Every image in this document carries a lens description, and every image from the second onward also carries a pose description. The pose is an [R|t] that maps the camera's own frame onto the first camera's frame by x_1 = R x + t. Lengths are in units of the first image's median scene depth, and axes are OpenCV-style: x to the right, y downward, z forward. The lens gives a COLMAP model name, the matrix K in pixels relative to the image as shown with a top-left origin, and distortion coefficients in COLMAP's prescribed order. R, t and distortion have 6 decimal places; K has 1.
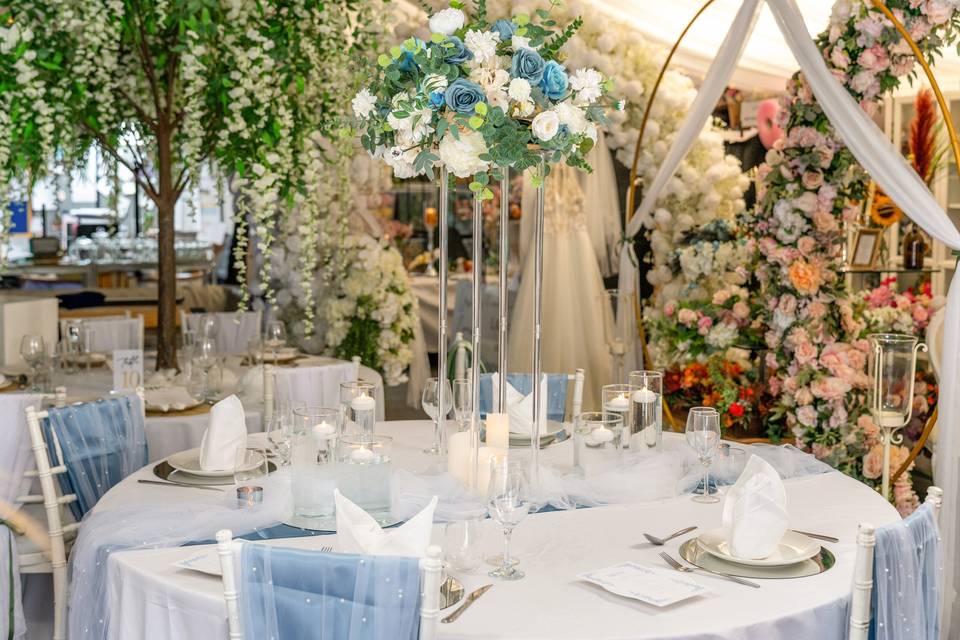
lens RADIAL K [[1212.8, 0, 478.2], [0, 1212.8, 302.3], [0, 0, 1]] dist [-0.013814, 0.000000]
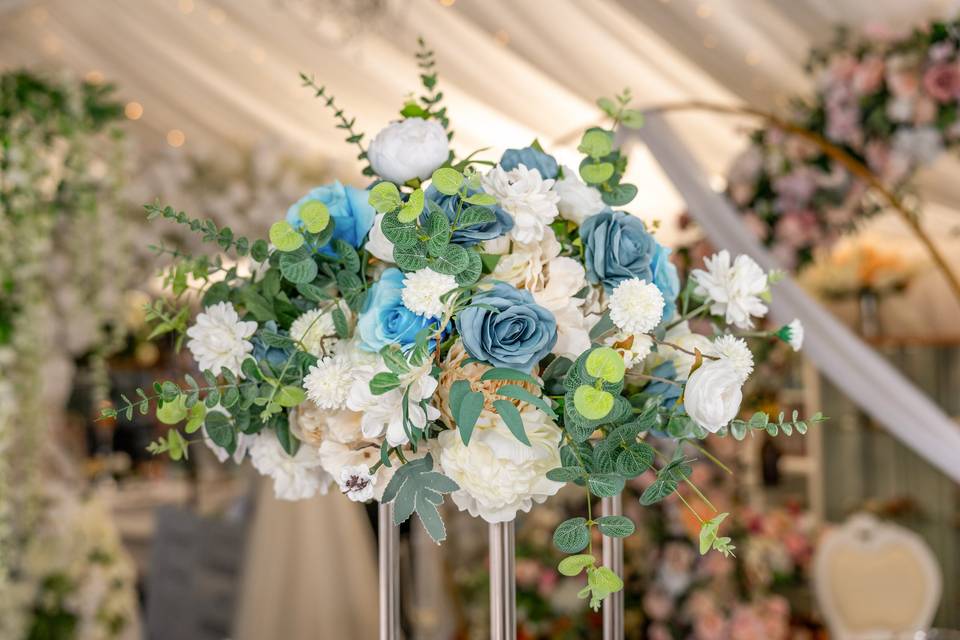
lens RADIAL K [[1222.8, 0, 478.2], [0, 1222.8, 319.0], [0, 0, 1]] dist [0.030469, 0.000000]
pose [[0.958527, -0.017520, 0.284463, -0.077569], [0.051708, 0.992235, -0.113123, -0.072391], [-0.280272, 0.123141, 0.951989, 0.352751]]
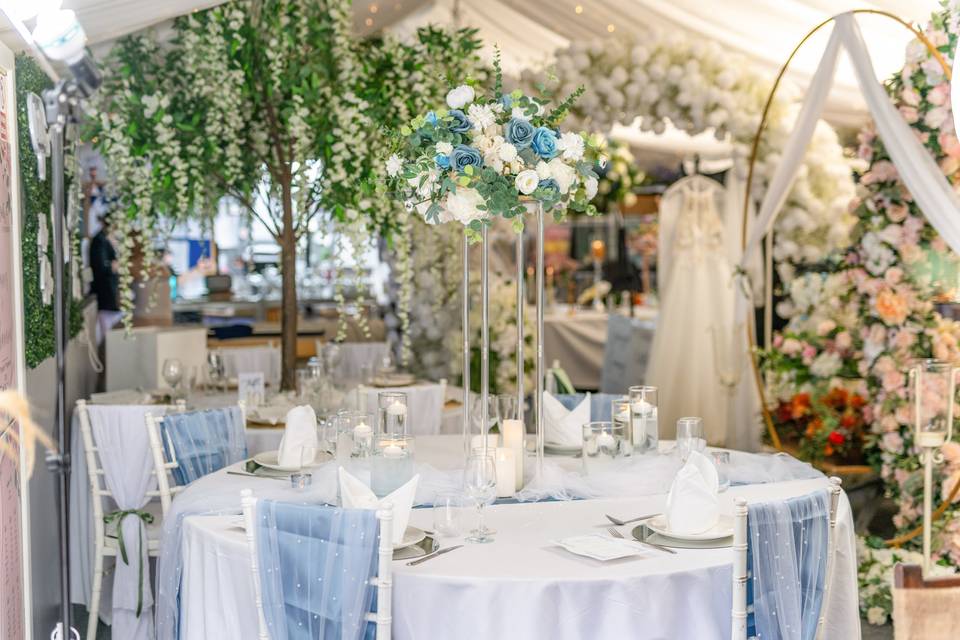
lens RADIAL K [[1331.2, 0, 479.3], [0, 1331.2, 320.7], [0, 0, 1]] dist [-0.010709, 0.000000]
pose [[0.984275, -0.002215, -0.176629, 0.138503], [-0.000618, 0.999872, -0.015980, 0.009648], [0.176642, 0.015838, 0.984148, -0.189112]]
